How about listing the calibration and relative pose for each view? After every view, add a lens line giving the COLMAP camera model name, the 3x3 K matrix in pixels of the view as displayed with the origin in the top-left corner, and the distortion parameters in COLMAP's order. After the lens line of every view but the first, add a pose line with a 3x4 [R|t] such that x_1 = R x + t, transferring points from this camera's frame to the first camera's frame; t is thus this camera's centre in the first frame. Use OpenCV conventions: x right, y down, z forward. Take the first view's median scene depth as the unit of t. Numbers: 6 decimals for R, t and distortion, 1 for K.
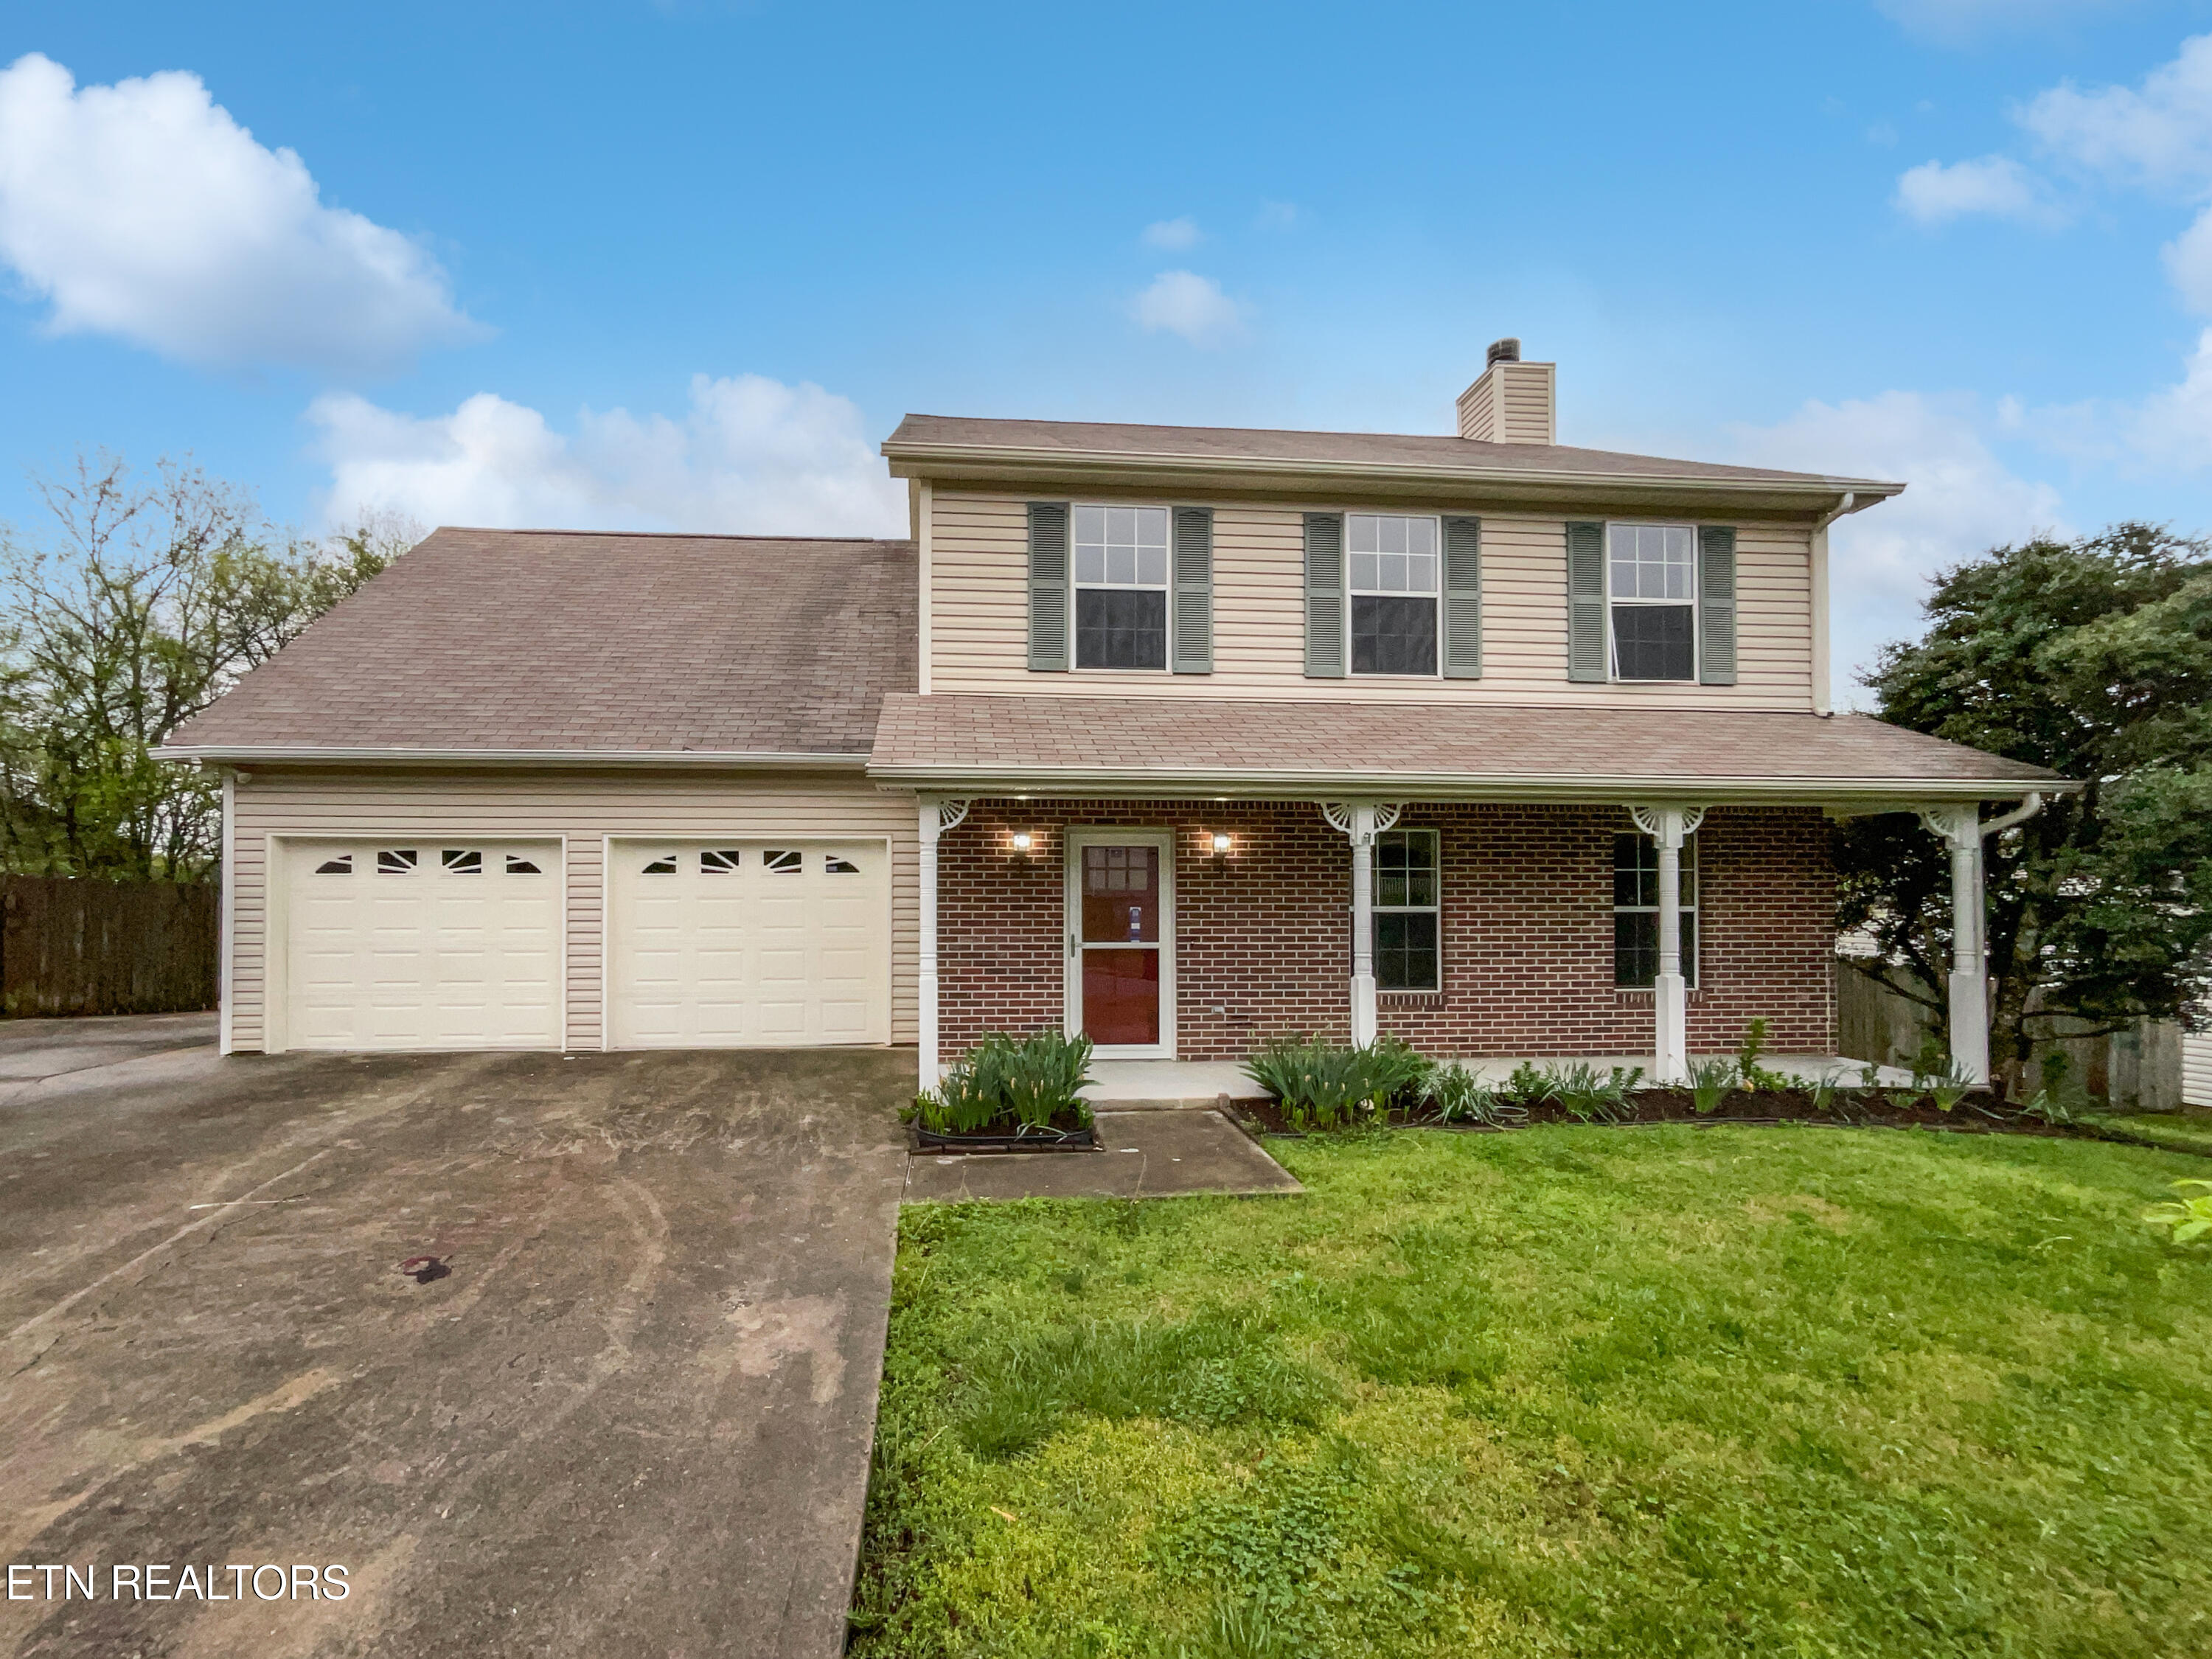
lens RADIAL K [[948.8, 0, 1105.6], [0, 948.8, 908.1], [0, 0, 1]] dist [0.000476, -0.000178]
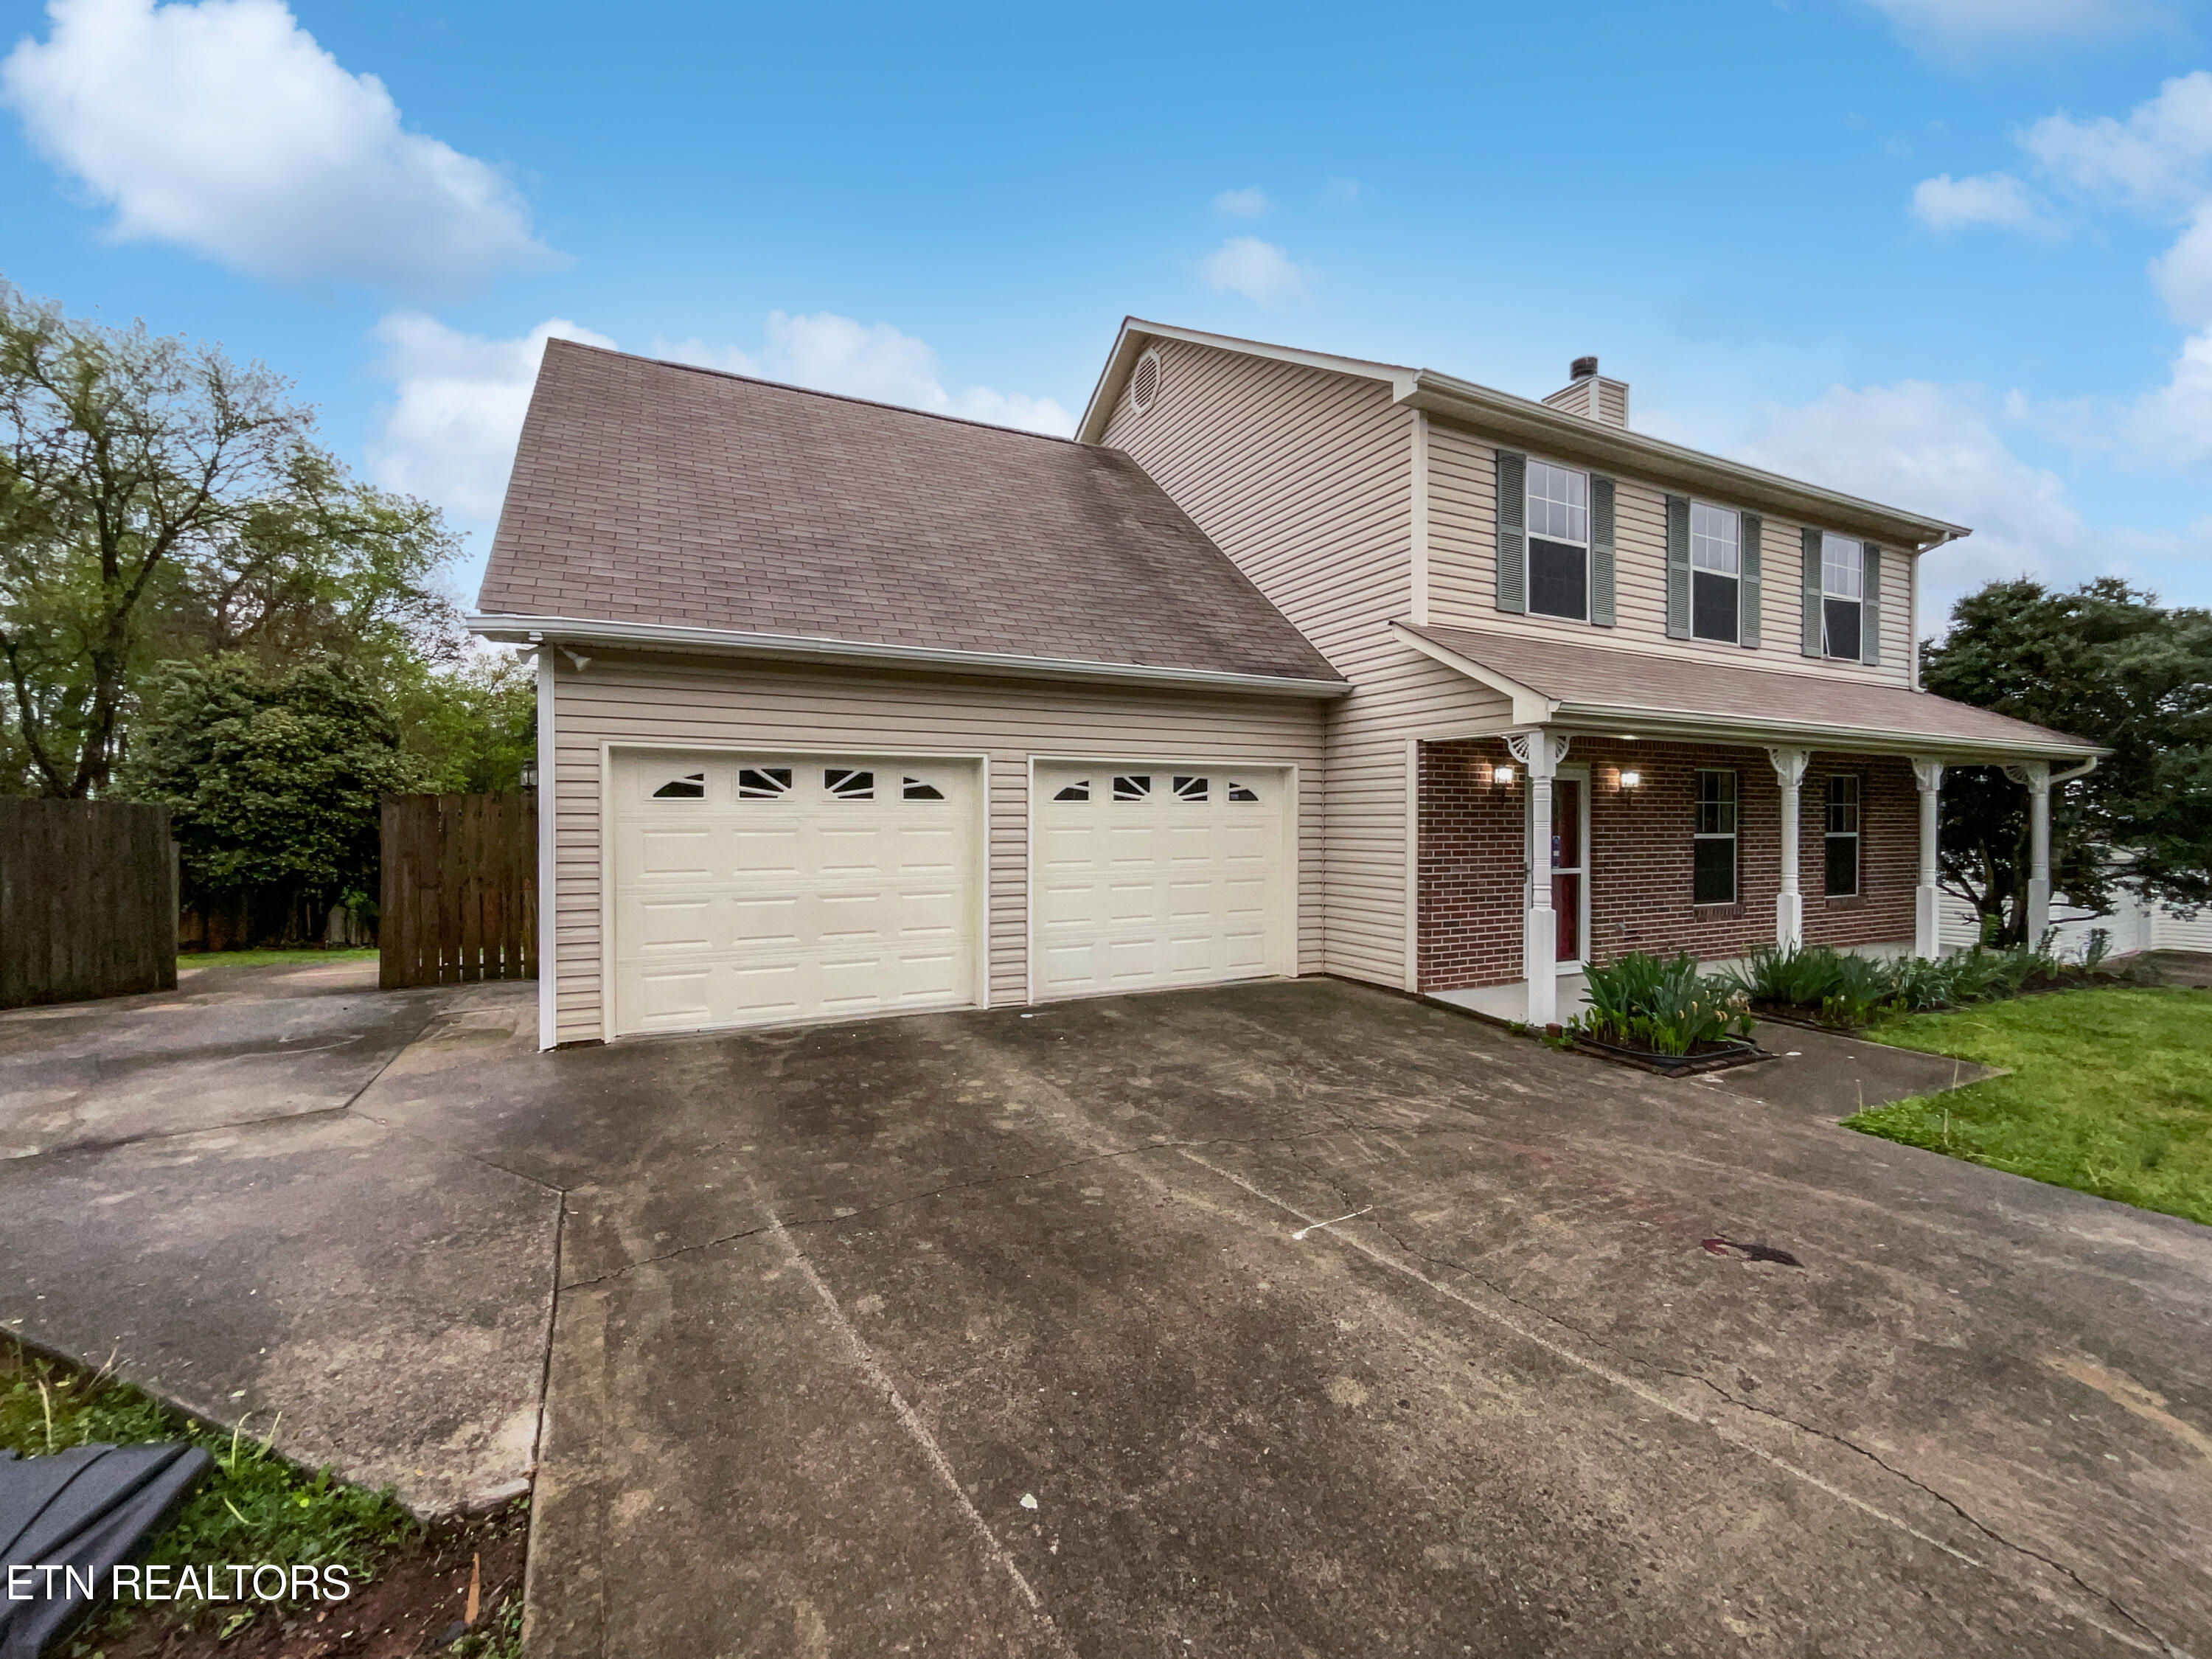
lens RADIAL K [[942.4, 0, 1125.9], [0, 942.4, 843.1], [0, 0, 1]] dist [0.002087, 0.000388]
pose [[0.922794, -0.009685, 0.385172, -0.783089], [0.004063, 0.999873, 0.015408, -0.010297], [-0.385272, -0.012653, 0.922716, 0.171781]]
